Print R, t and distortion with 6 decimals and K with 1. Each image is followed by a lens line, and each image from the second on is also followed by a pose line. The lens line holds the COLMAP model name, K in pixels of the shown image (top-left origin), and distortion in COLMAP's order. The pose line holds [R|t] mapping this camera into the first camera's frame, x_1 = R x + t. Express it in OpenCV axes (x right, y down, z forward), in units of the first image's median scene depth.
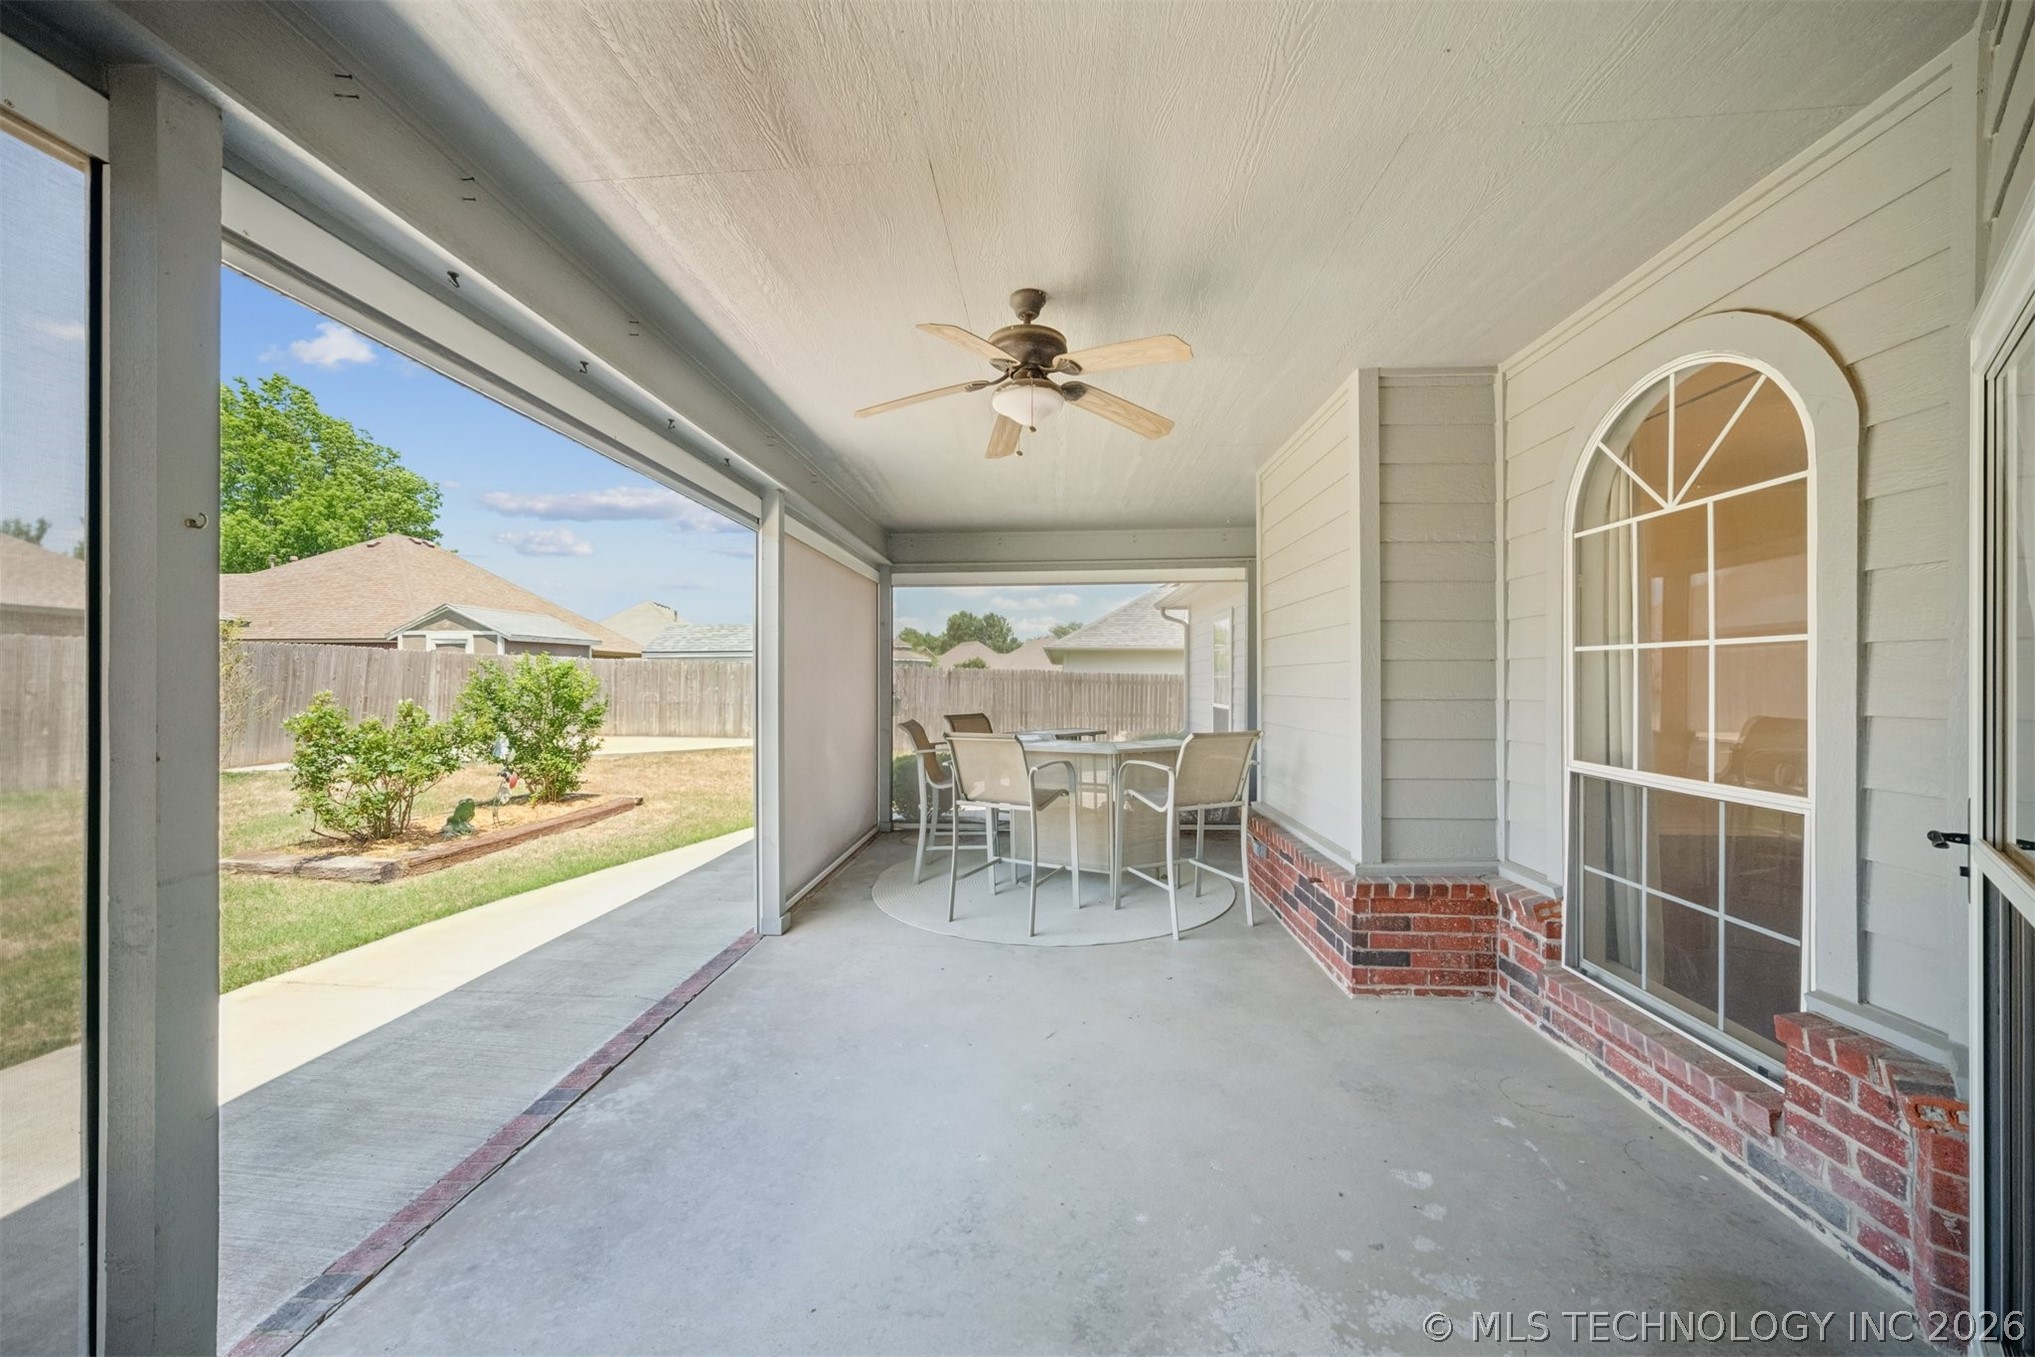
lens RADIAL K [[714.9, 0, 1005.4], [0, 714.9, 680.0], [0, 0, 1]] dist [0.000544, 0.001338]
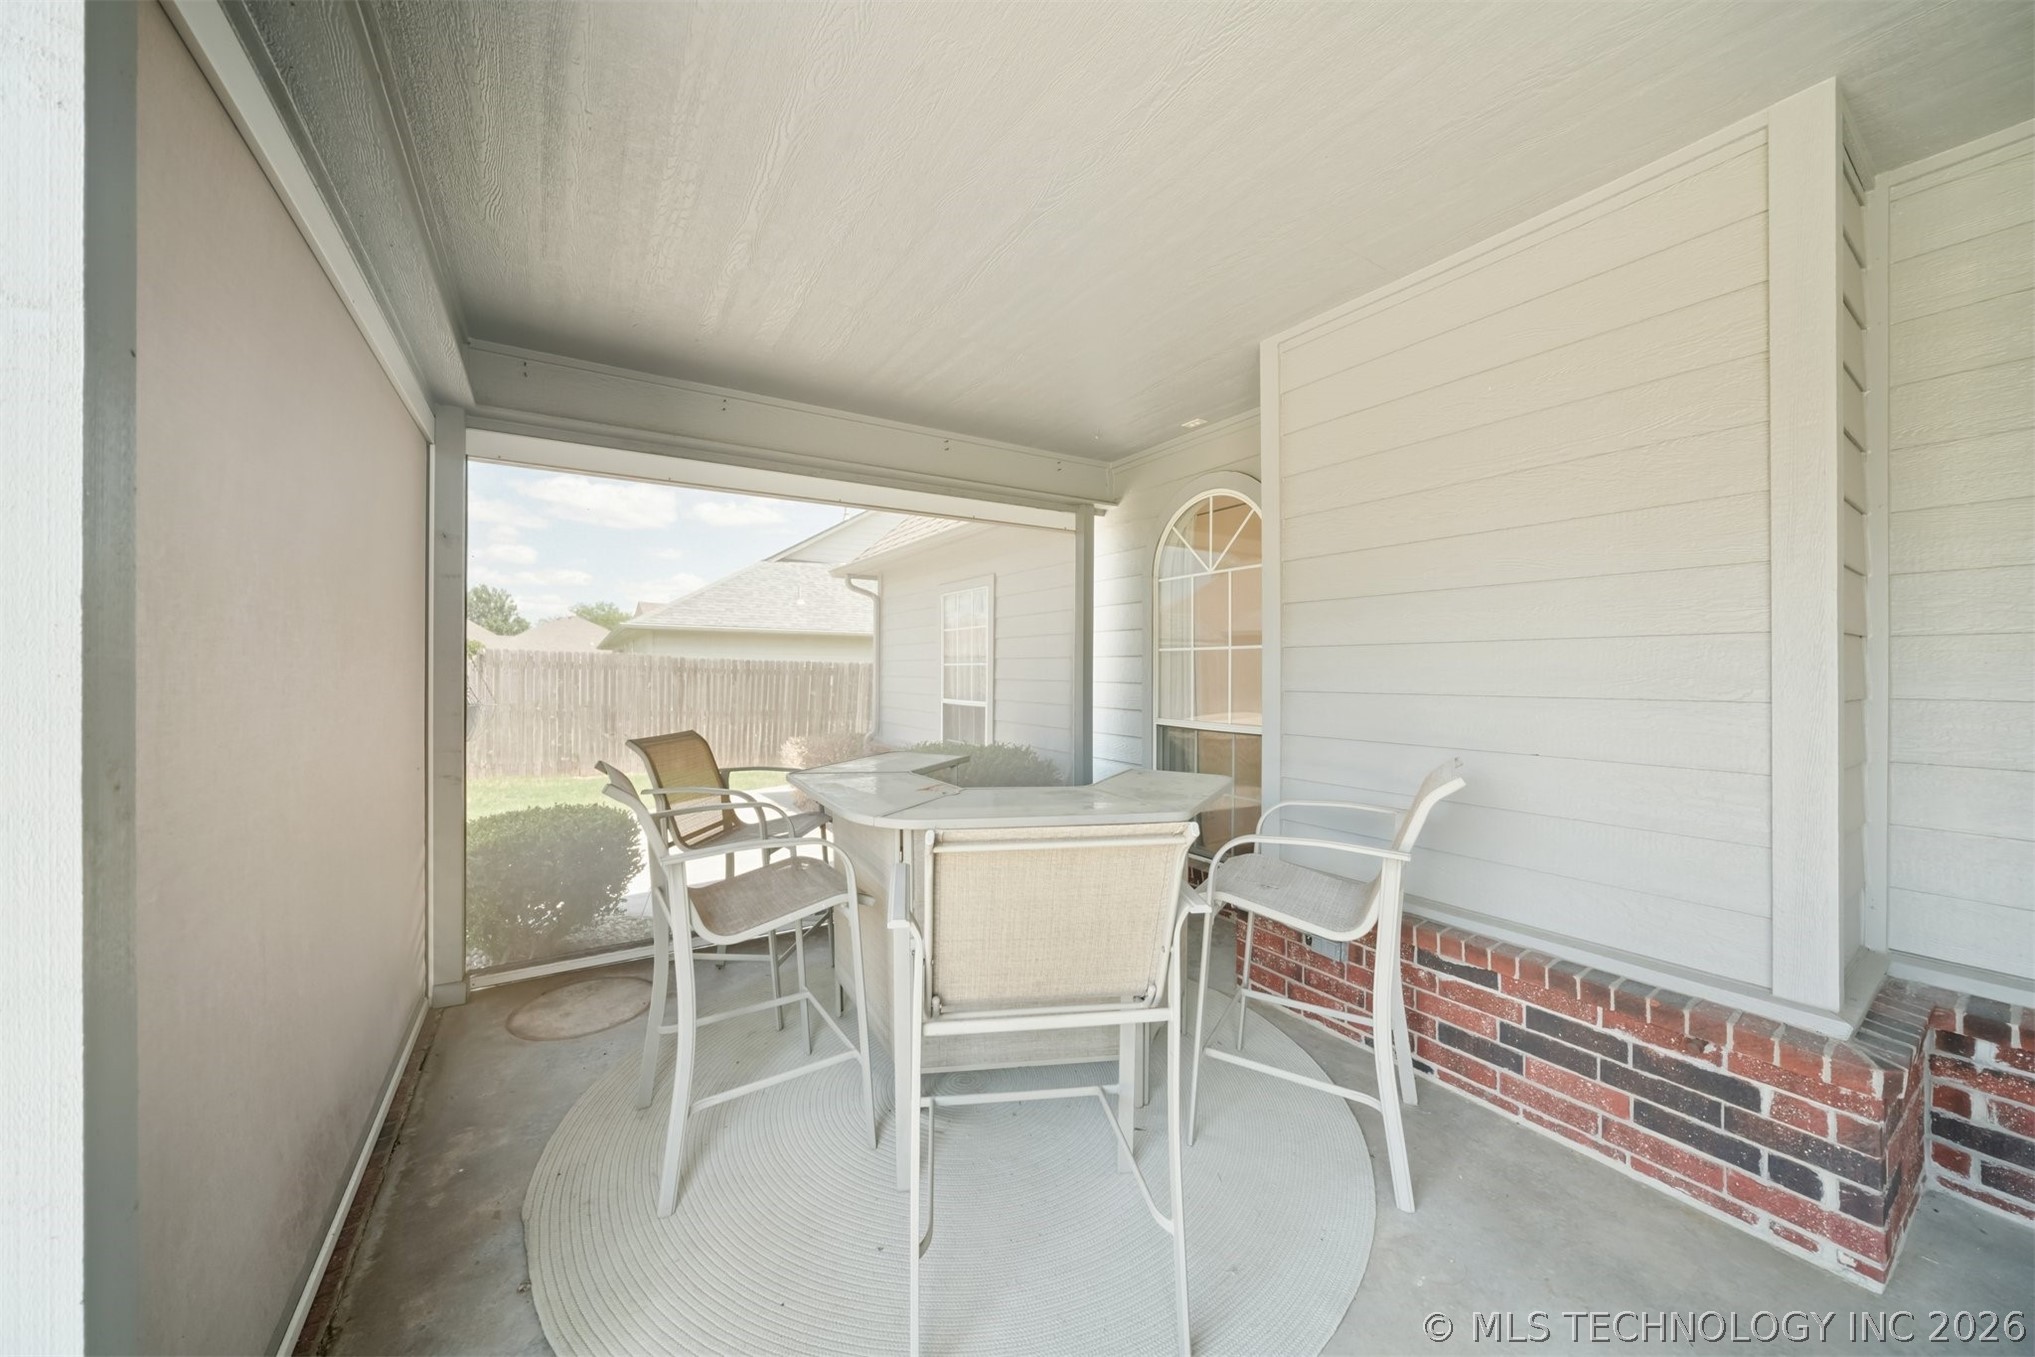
lens RADIAL K [[714.9, 0, 1013.4], [0, 714.9, 675.0], [0, 0, 1]] dist [0.000544, 0.001338]
pose [[0.813004, 0.000798, 0.582258, -0.087363], [-0.004537, 0.999977, 0.004965, 0.001563], [-0.582241, -0.006679, 0.812989, 0.263967]]
